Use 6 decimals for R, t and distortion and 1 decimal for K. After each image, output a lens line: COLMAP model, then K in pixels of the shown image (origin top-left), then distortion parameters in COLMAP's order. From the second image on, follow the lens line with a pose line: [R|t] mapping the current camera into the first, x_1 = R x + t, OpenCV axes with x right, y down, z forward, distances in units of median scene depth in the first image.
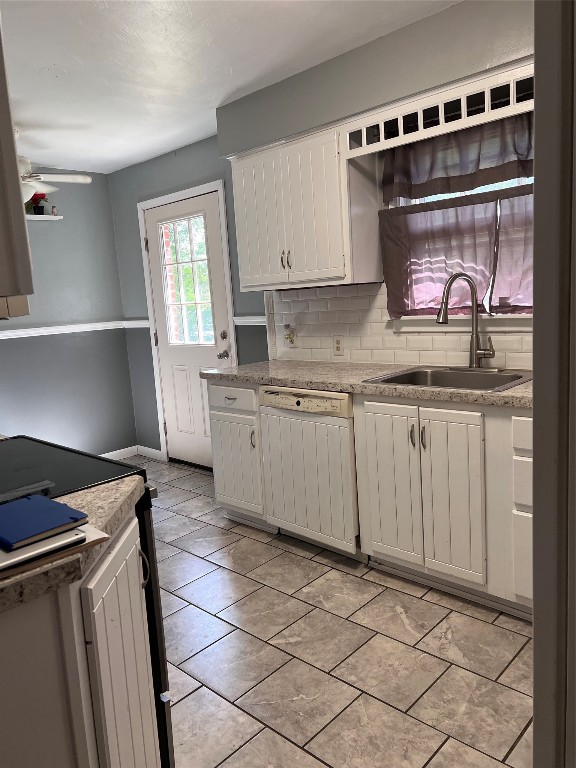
lens RADIAL K [[578.0, 0, 287.2], [0, 578.0, 383.6], [0, 0, 1]] dist [0.003801, 0.000248]
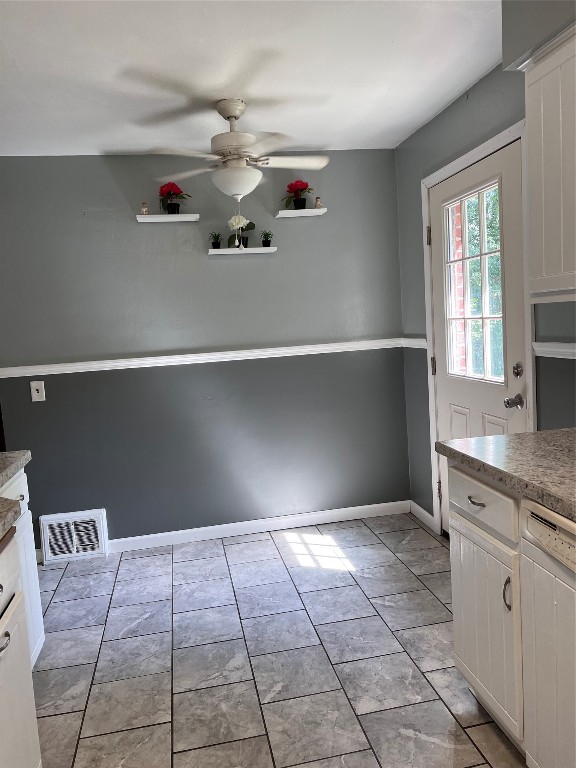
lens RADIAL K [[578.0, 0, 288.8], [0, 578.0, 383.2], [0, 0, 1]] dist [0.003801, 0.000248]
pose [[0.814720, 0.065048, -0.576195, 0.049195], [-0.063711, 0.997714, 0.022549, -0.066612], [0.576344, 0.018339, 0.817001, 0.340948]]
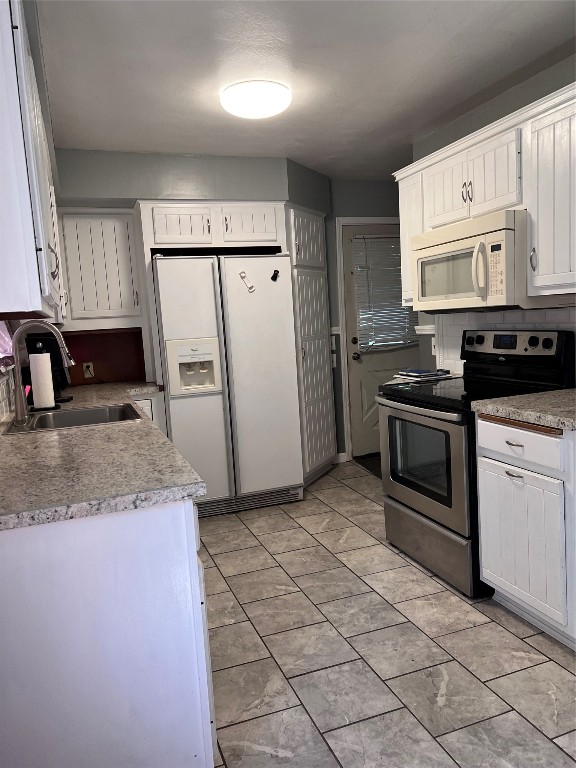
lens RADIAL K [[578.0, 0, 287.7], [0, 578.0, 383.7], [0, 0, 1]] dist [0.003801, 0.000248]
pose [[-0.886601, 0.062988, 0.458227, -0.326080], [0.181729, 0.958453, 0.219869, -0.140302], [-0.425340, 0.278209, -0.861212, 1.048246]]
